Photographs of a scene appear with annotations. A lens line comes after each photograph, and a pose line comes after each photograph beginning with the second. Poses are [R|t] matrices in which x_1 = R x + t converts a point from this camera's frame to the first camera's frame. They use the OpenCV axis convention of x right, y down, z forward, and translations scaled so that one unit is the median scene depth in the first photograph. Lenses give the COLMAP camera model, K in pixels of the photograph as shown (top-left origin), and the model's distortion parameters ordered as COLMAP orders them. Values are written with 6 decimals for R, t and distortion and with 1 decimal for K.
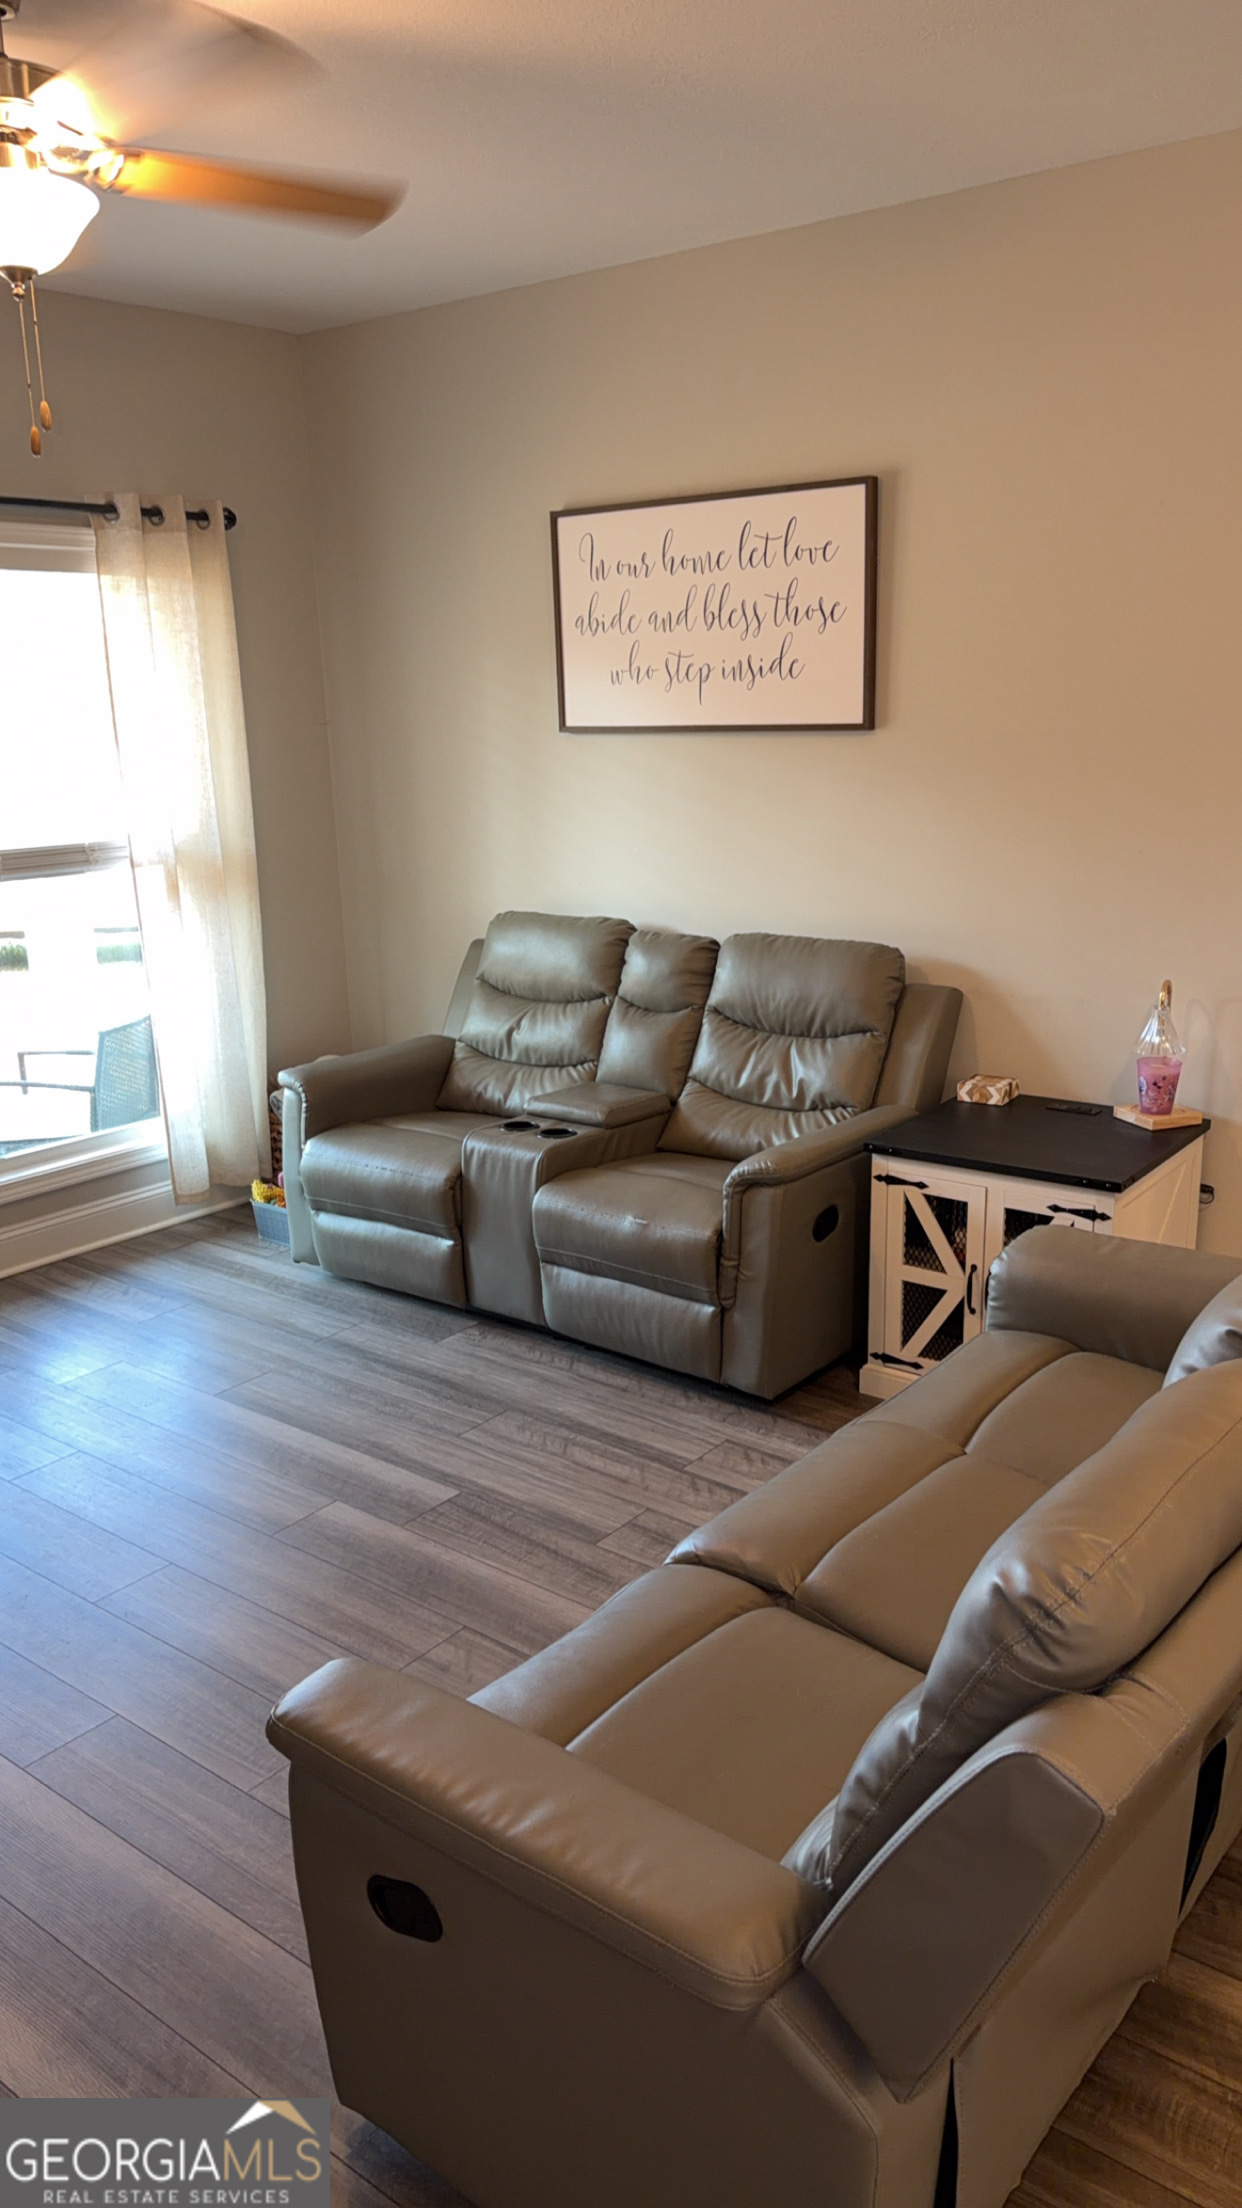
lens RADIAL K [[1558.4, 0, 625.9], [0, 1558.4, 1158.9], [0, 0, 1]] dist [0.069074, -0.000668]
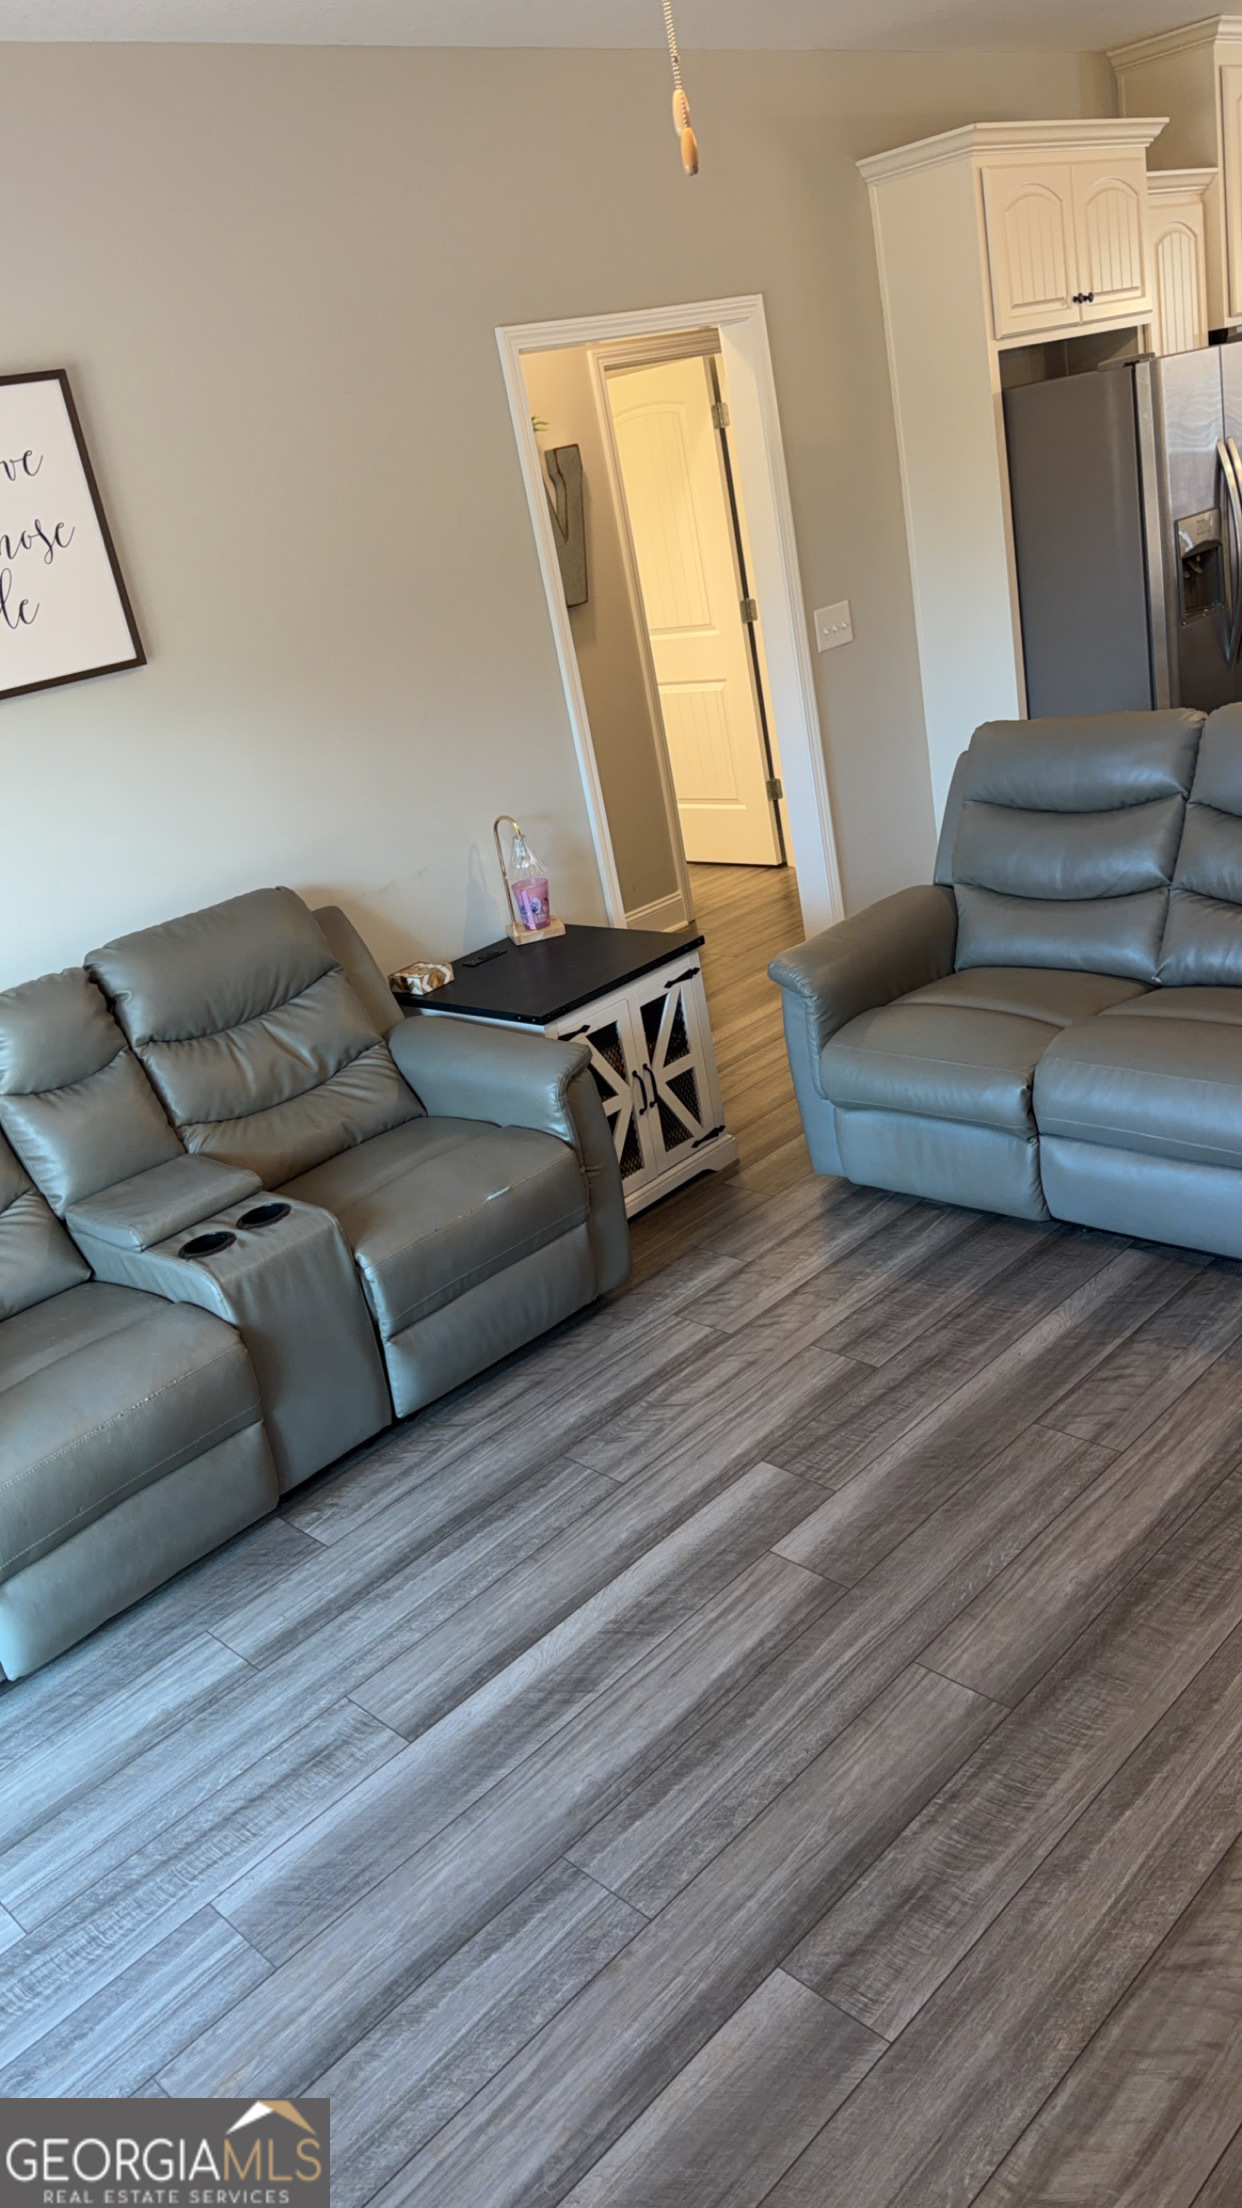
lens RADIAL K [[1626.9, 0, 621.0], [0, 1626.9, 1104.0], [0, 0, 1]] dist [0.085095, -0.000151]
pose [[0.119582, -0.373691, 0.919813, -0.766514], [0.440810, 0.850119, 0.288068, -0.224715], [-0.889599, 0.371015, 0.266386, 0.644723]]
